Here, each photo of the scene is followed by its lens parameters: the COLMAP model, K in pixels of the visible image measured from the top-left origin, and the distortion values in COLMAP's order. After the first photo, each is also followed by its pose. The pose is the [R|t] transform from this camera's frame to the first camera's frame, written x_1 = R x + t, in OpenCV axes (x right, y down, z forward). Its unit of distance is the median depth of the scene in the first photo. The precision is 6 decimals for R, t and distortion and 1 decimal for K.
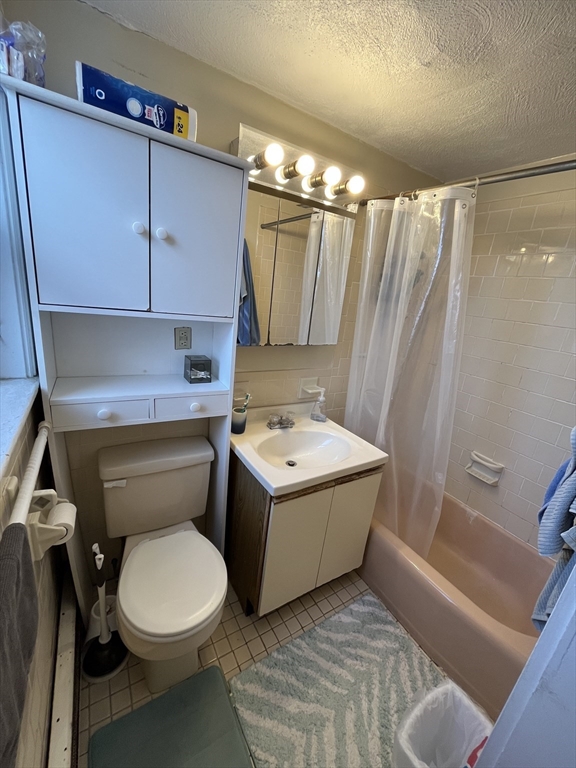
lens RADIAL K [[310.9, 0, 288.6], [0, 310.9, 382.8], [0, 0, 1]] dist [-0.000688, -0.000013]
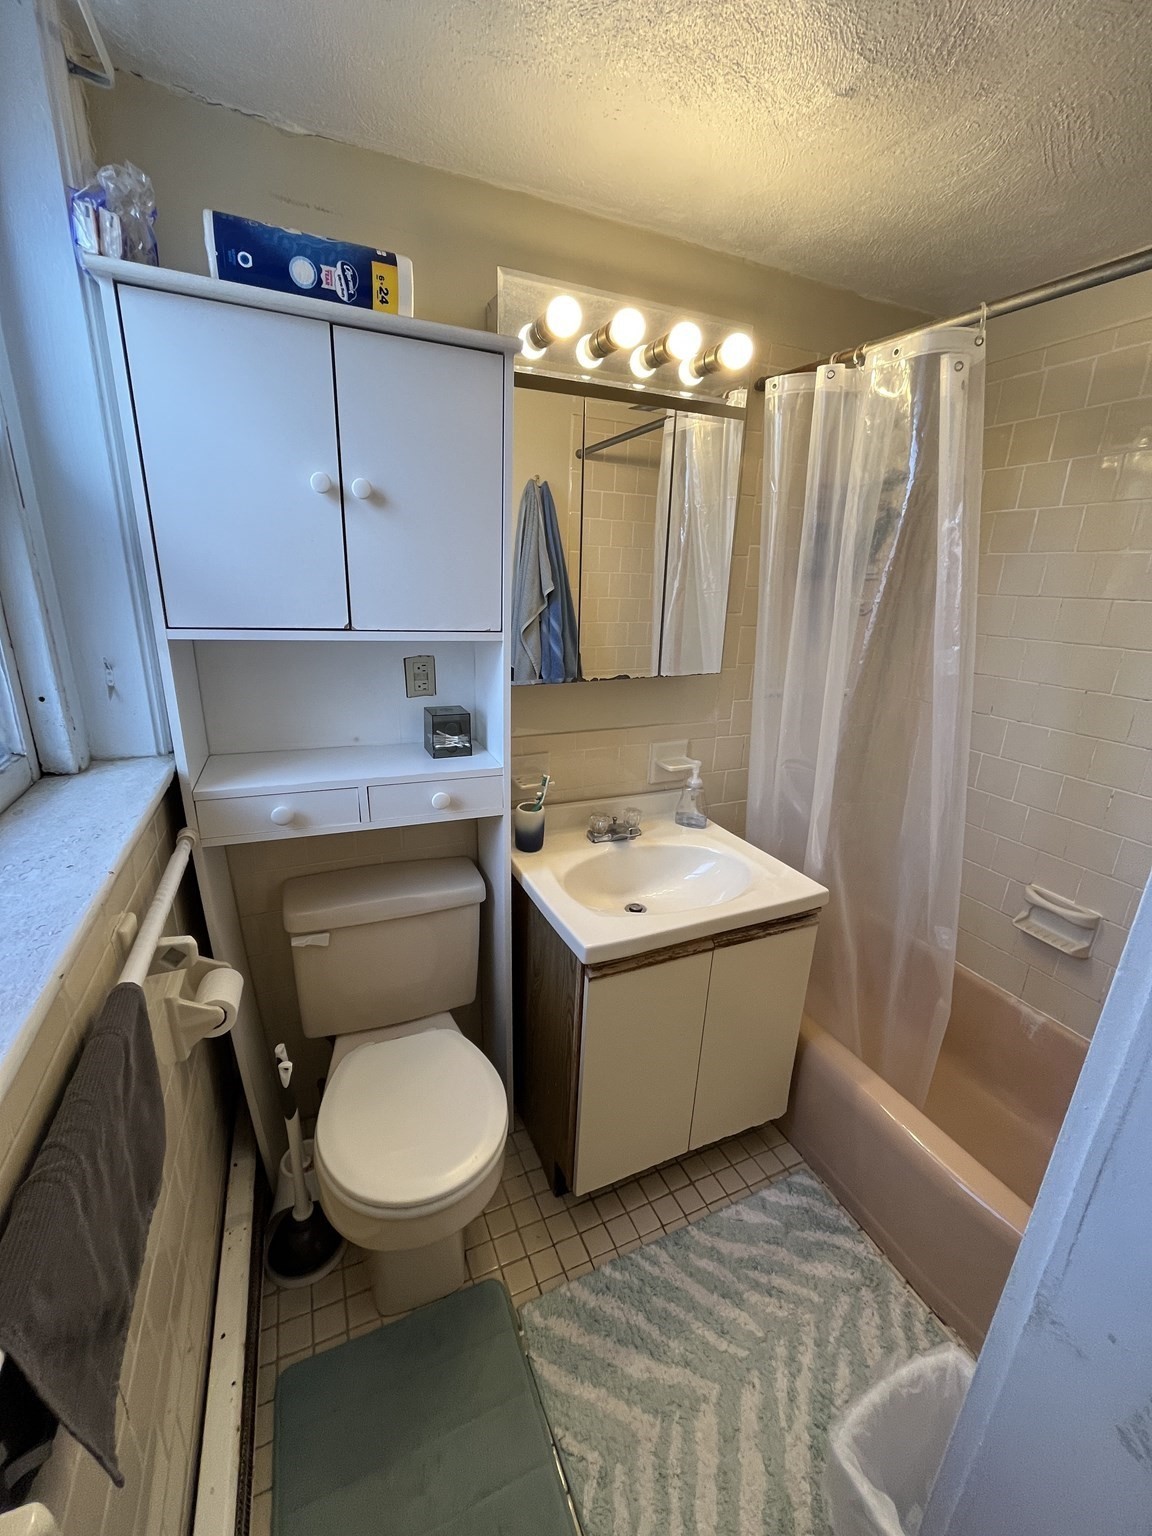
lens RADIAL K [[621.8, 0, 576.8], [0, 621.8, 765.9], [0, 0, 1]] dist [-0.000688, -0.000013]
pose [[0.987824, -0.035374, -0.151502, 0.102713], [0.035725, 0.999362, -0.000406, 0.027161], [0.151420, -0.005011, 0.988457, -0.040618]]
